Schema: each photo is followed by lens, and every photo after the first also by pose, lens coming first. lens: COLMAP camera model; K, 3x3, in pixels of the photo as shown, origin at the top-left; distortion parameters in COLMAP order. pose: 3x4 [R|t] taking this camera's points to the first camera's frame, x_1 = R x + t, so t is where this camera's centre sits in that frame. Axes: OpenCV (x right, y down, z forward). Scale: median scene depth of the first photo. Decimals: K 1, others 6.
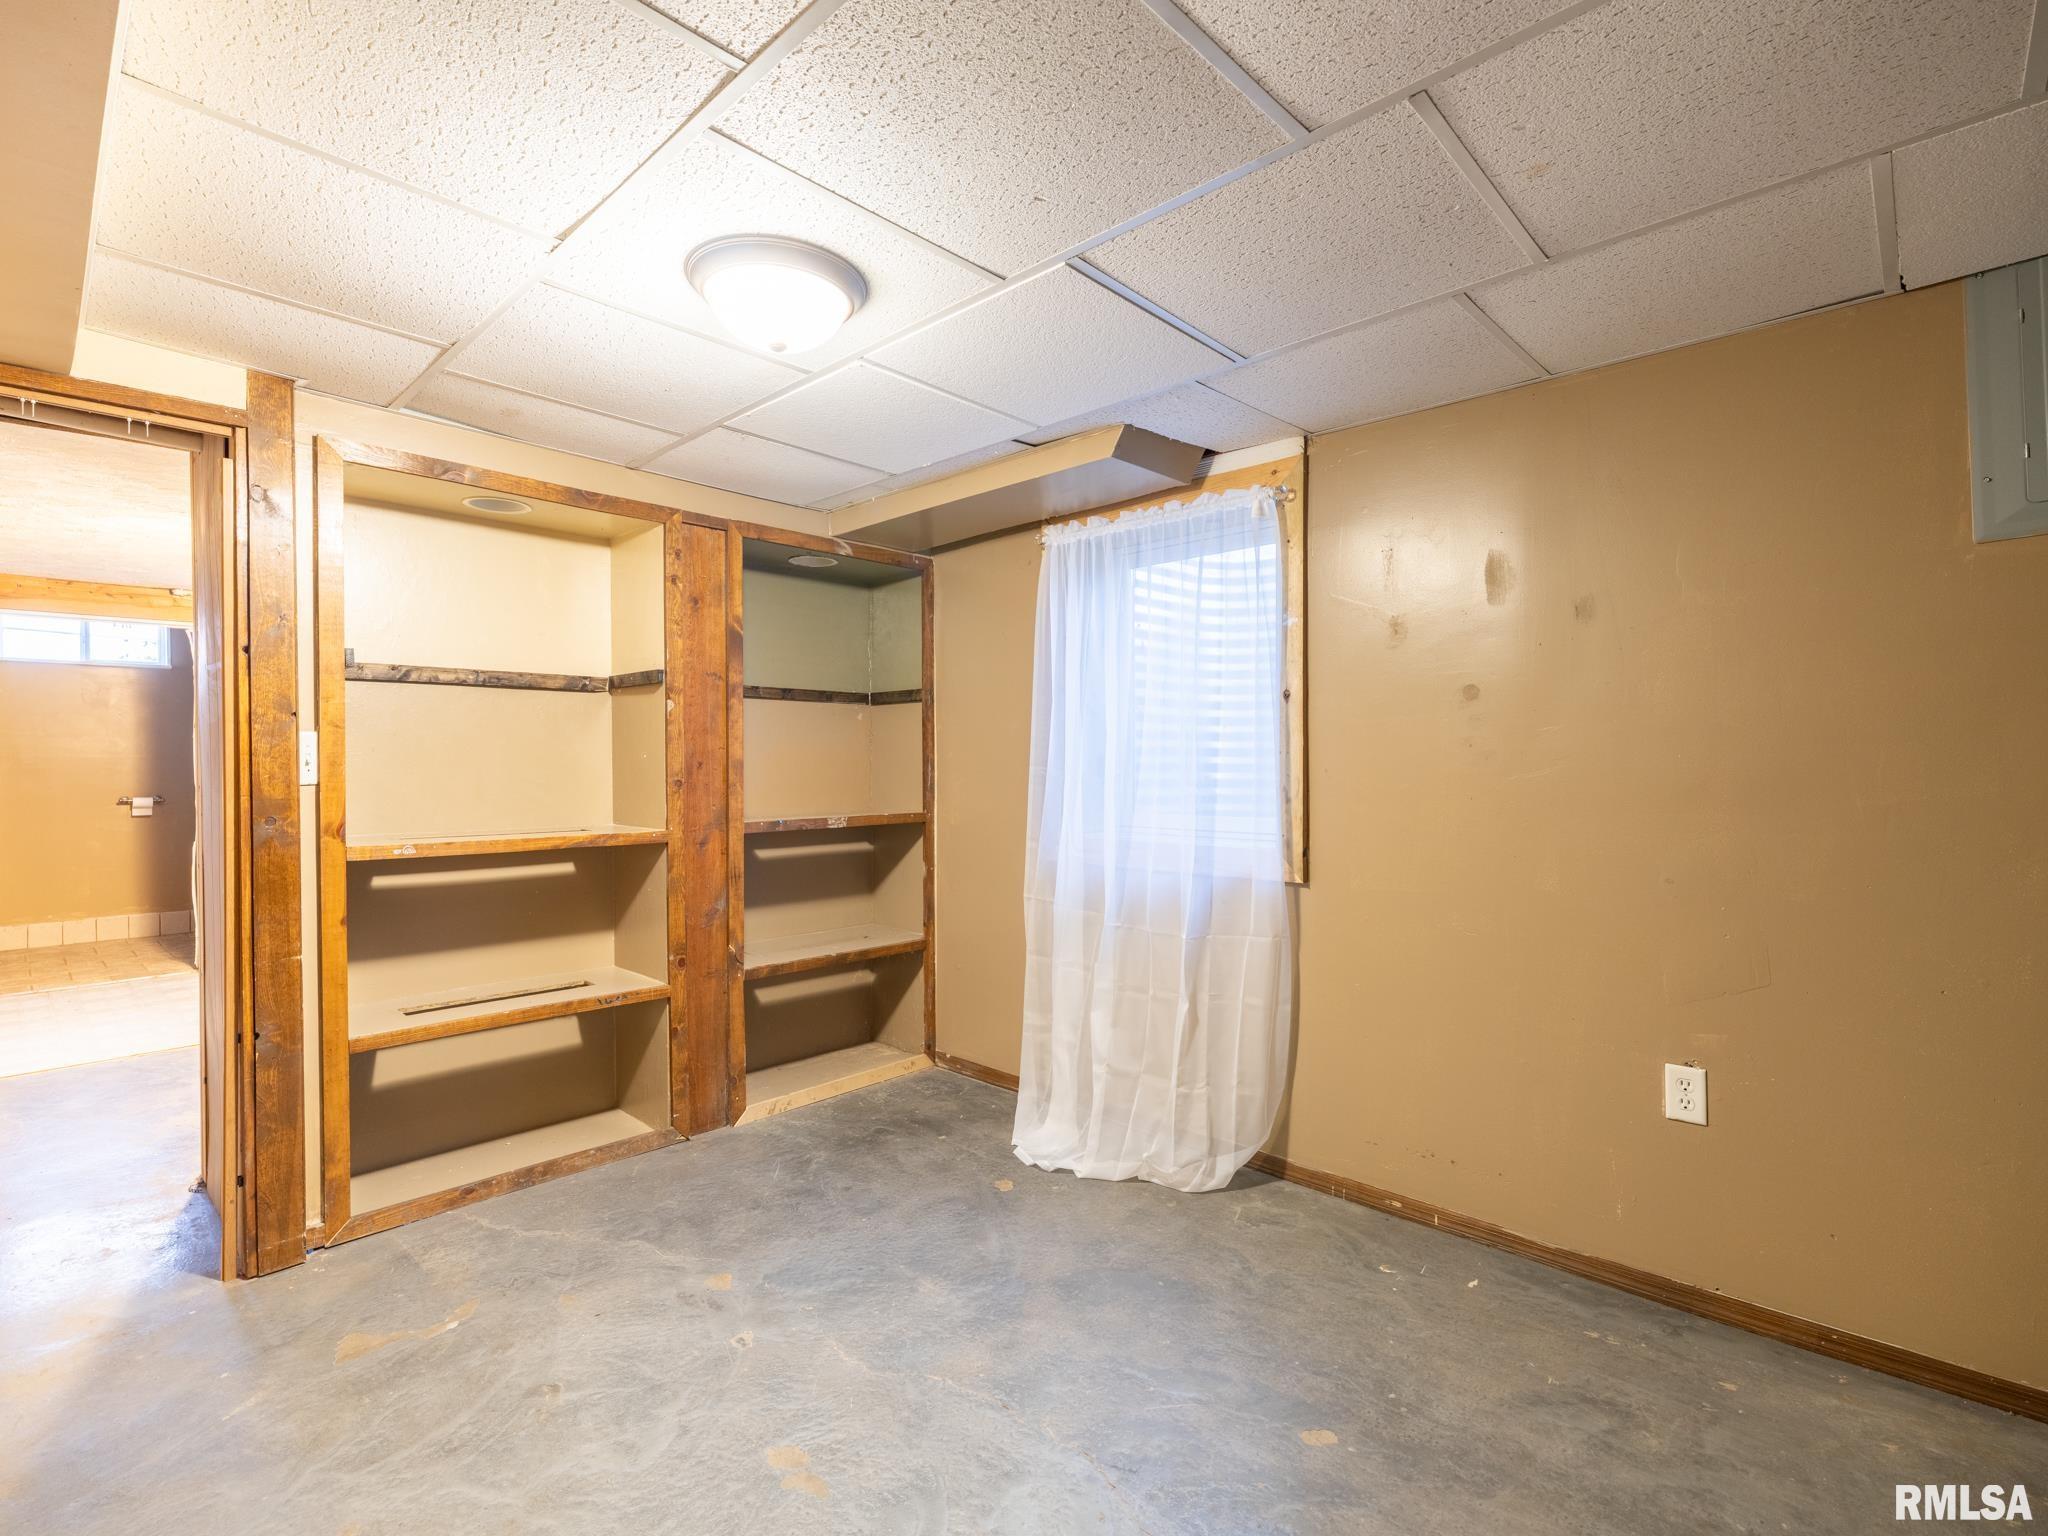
lens RADIAL K [[949.4, 0, 1037.4], [0, 949.4, 763.9], [0, 0, 1]] dist [-0.001327, 0.000066]
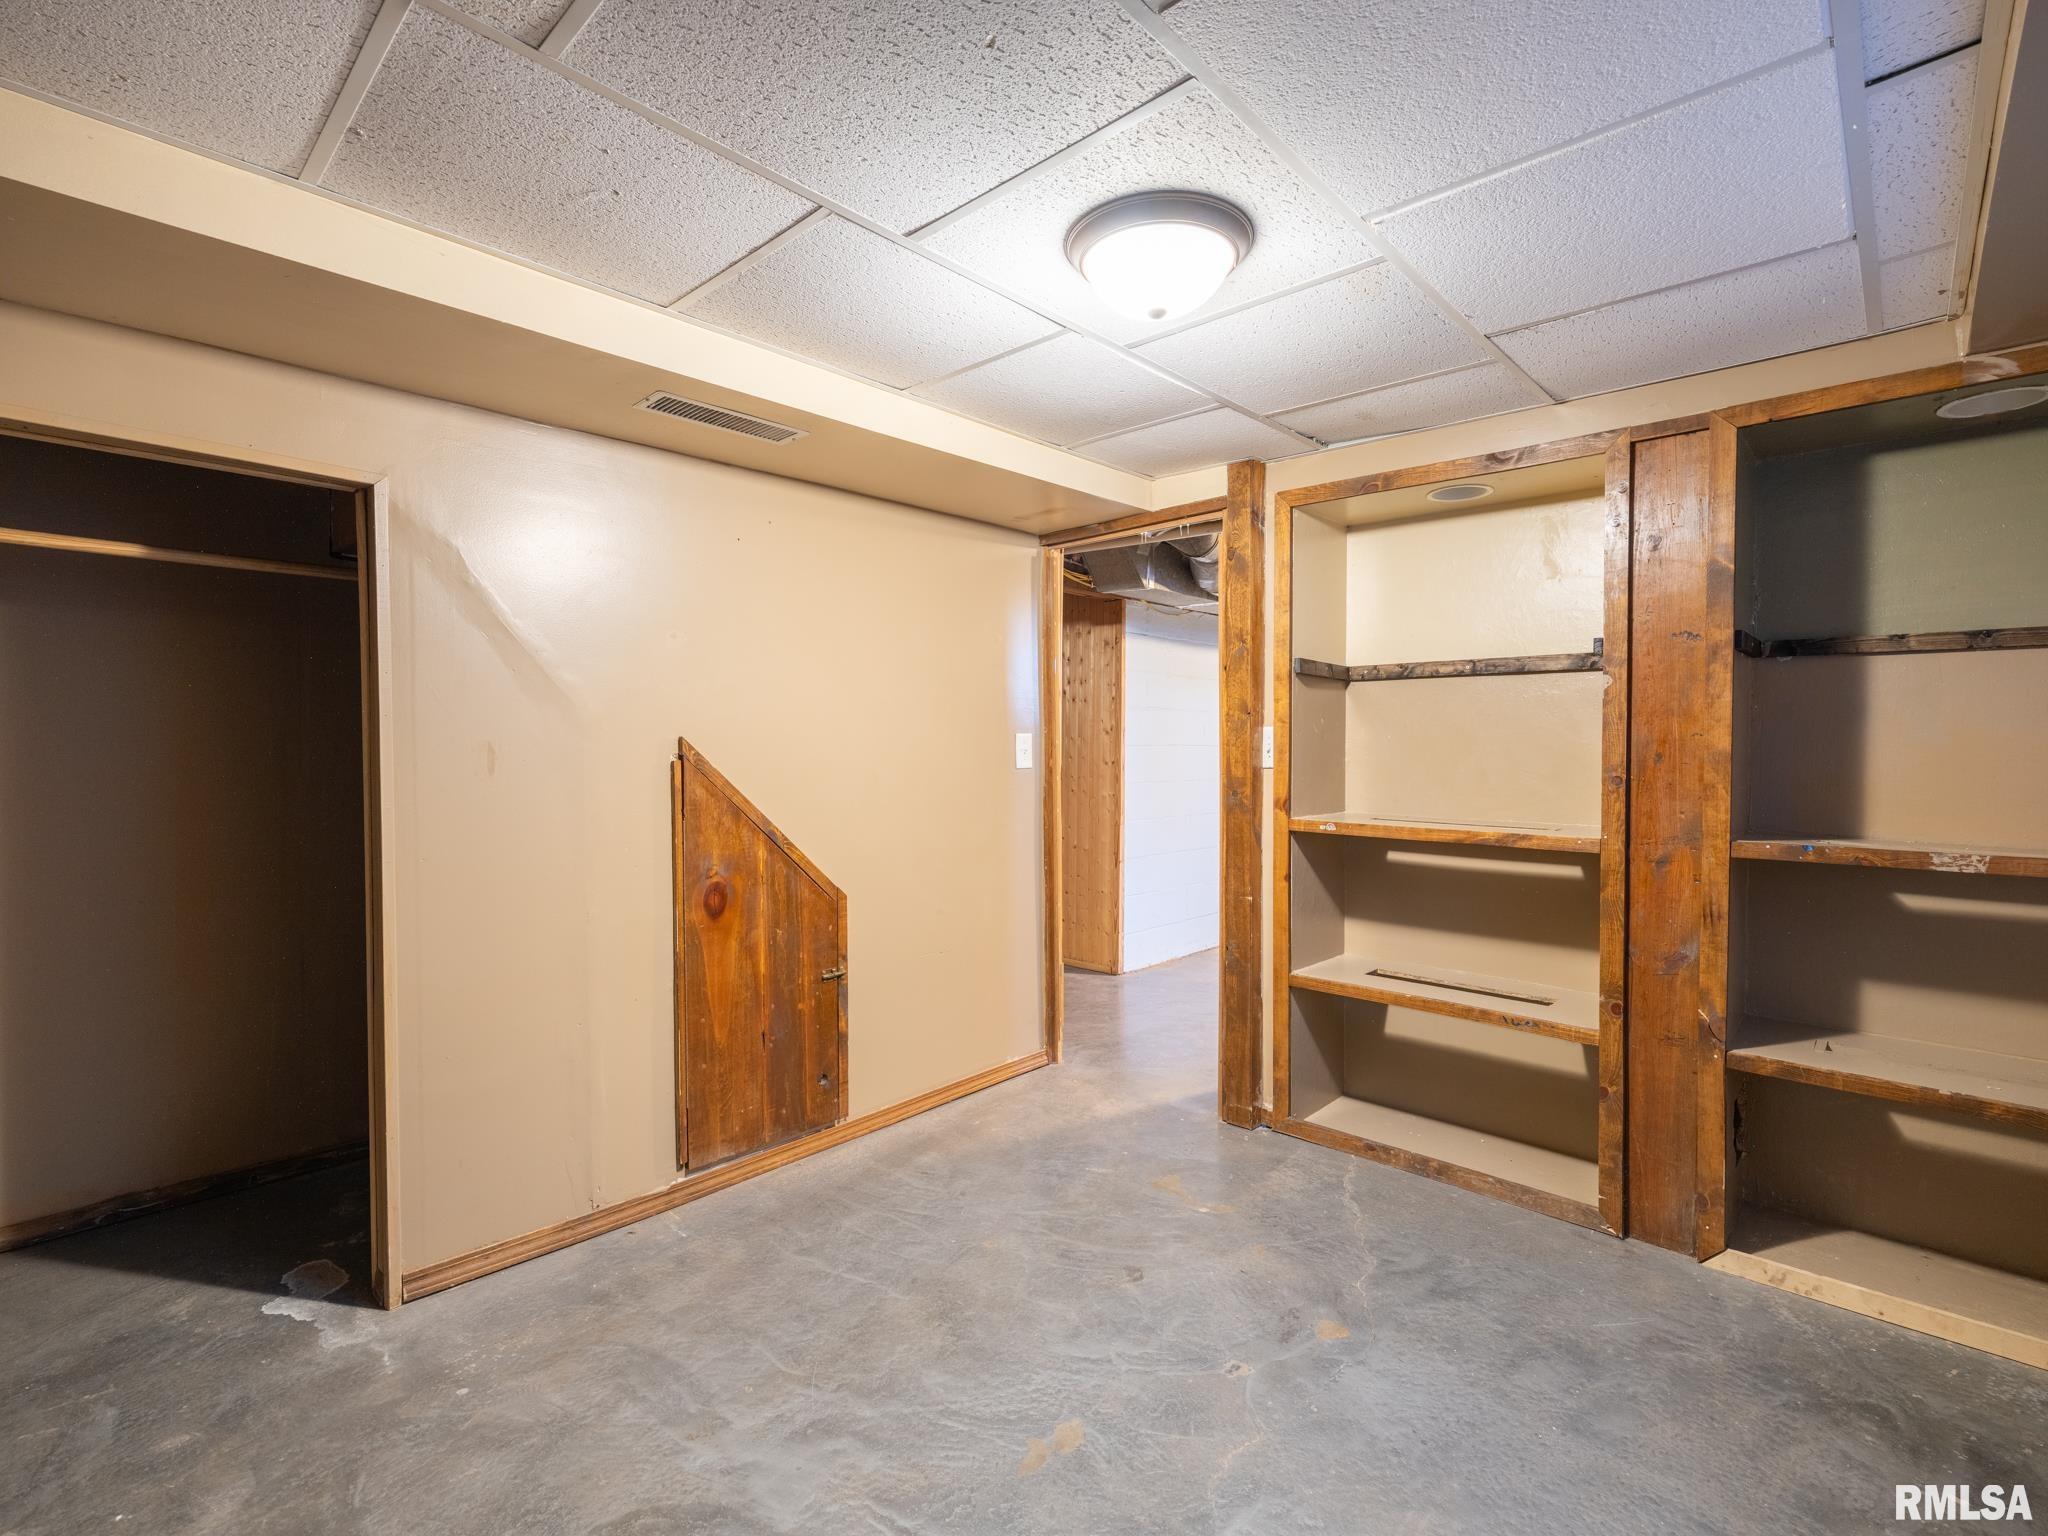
lens RADIAL K [[949.4, 0, 1037.4], [0, 949.4, 763.9], [0, 0, 1]] dist [-0.001327, 0.000066]
pose [[0.012957, 0.020466, -0.999707, 0.448482], [-0.006910, 0.999768, 0.020378, -0.006391], [0.999892, 0.006644, 0.013096, 0.575145]]
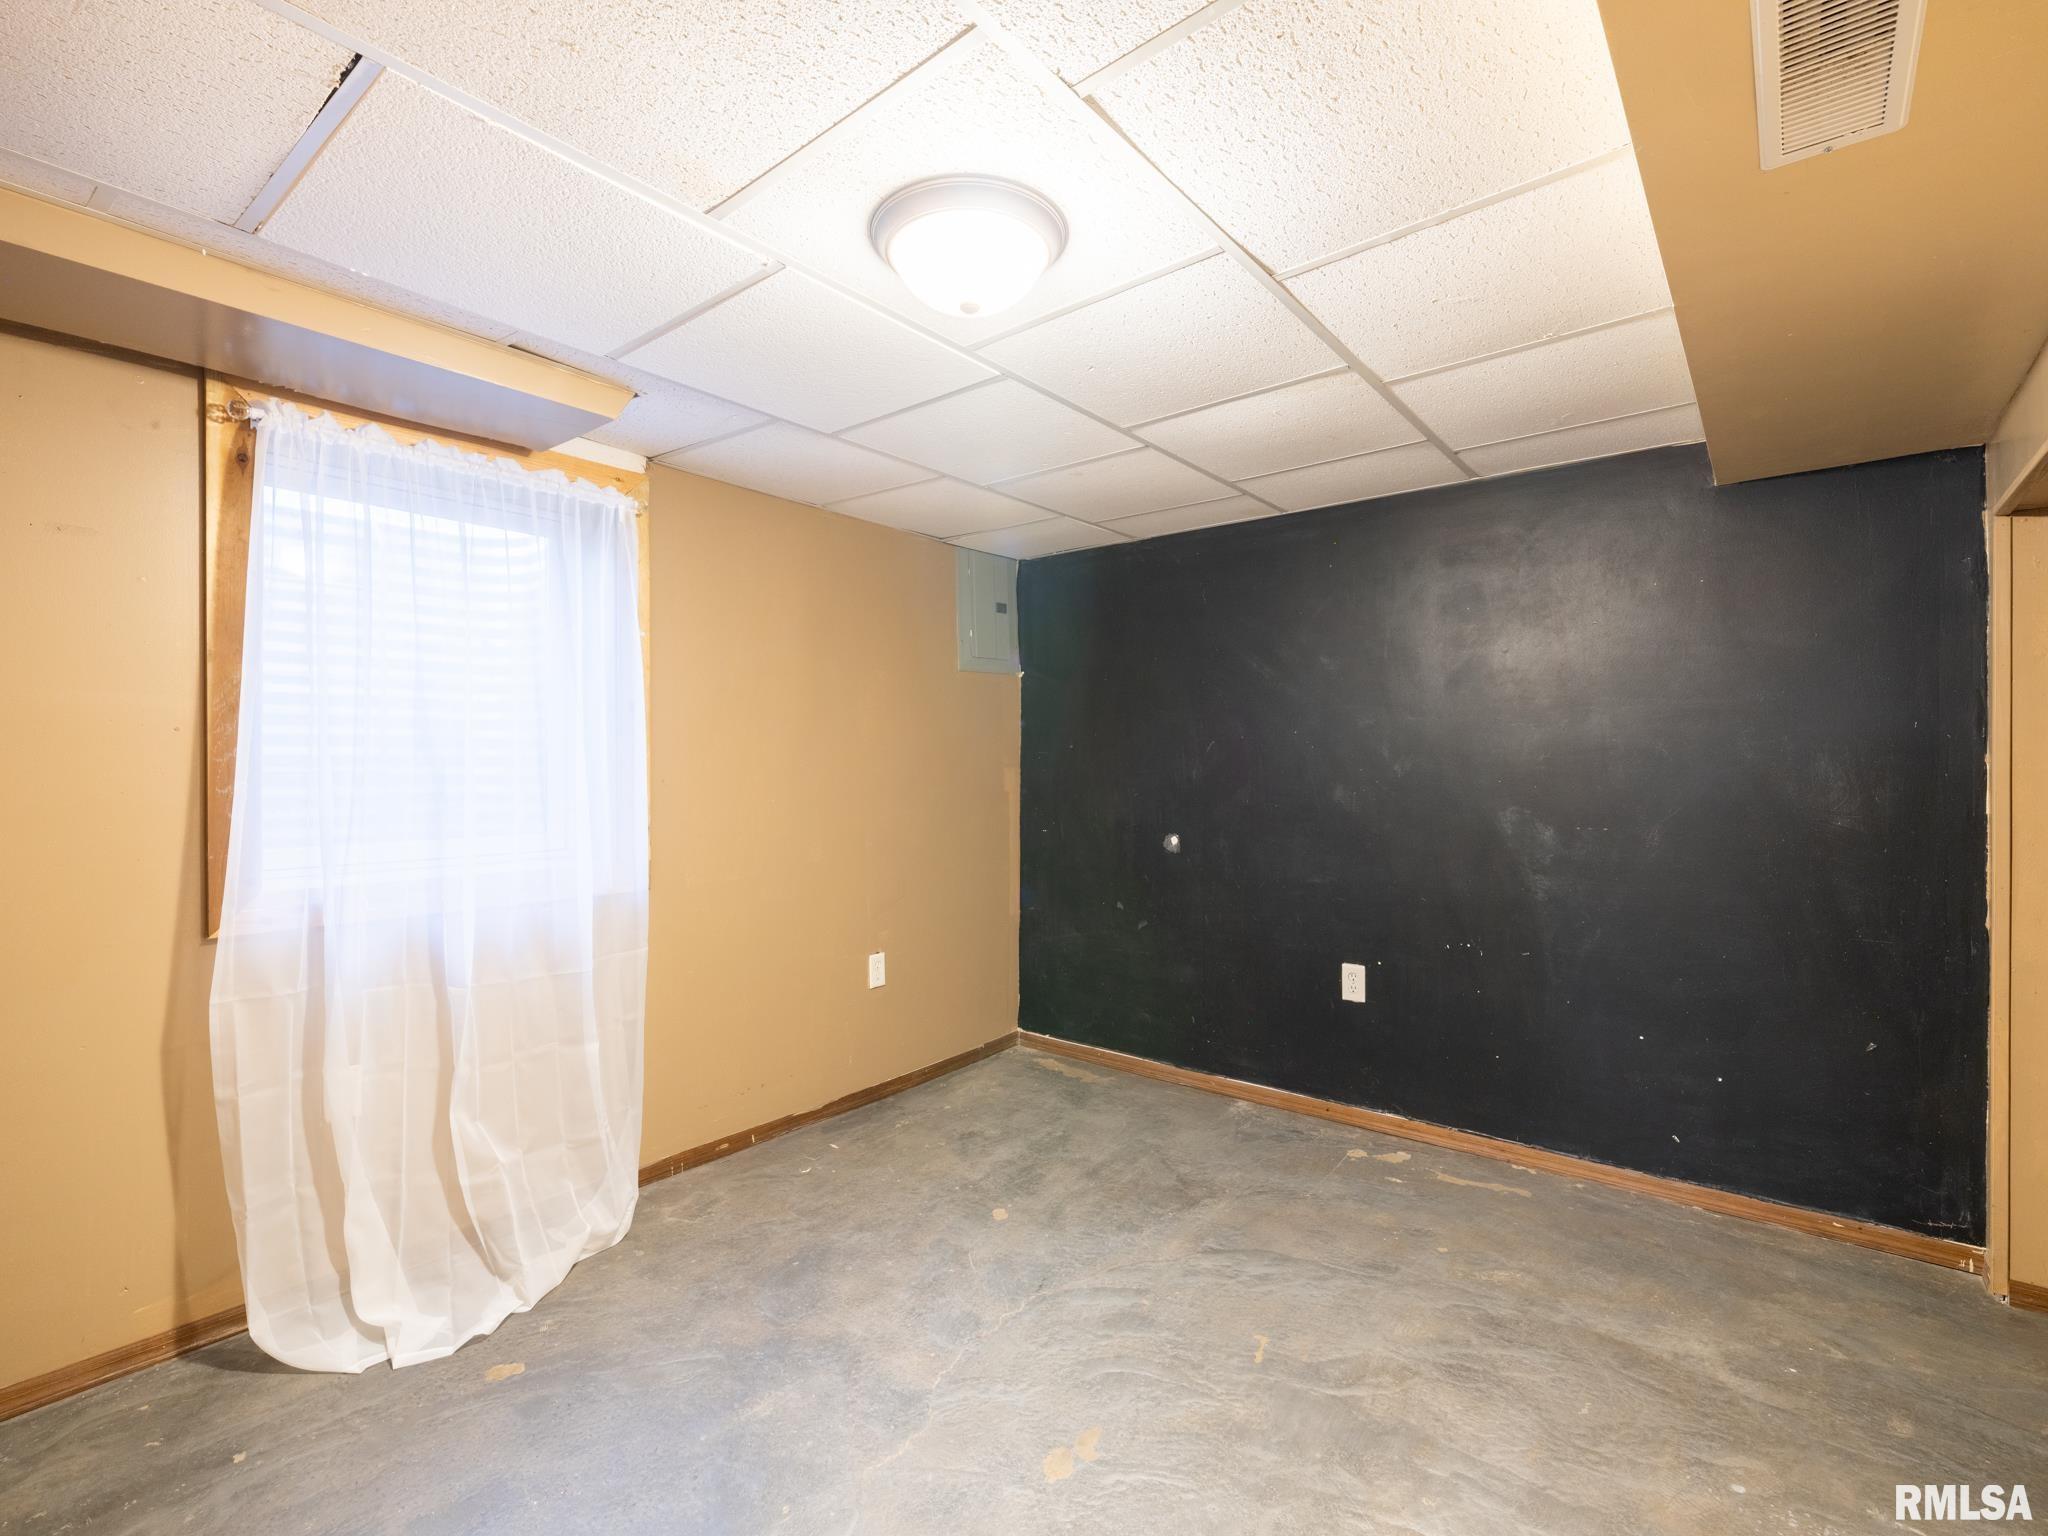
lens RADIAL K [[964.1, 0, 977.2], [0, 964.1, 762.7], [0, 0, 1]] dist [-0.010207, 0.000048]
pose [[-0.048436, 0.006022, 0.998808, -0.772626], [0.004165, 0.999974, -0.005827, -0.004954], [-0.998818, 0.003878, -0.048460, 0.684334]]
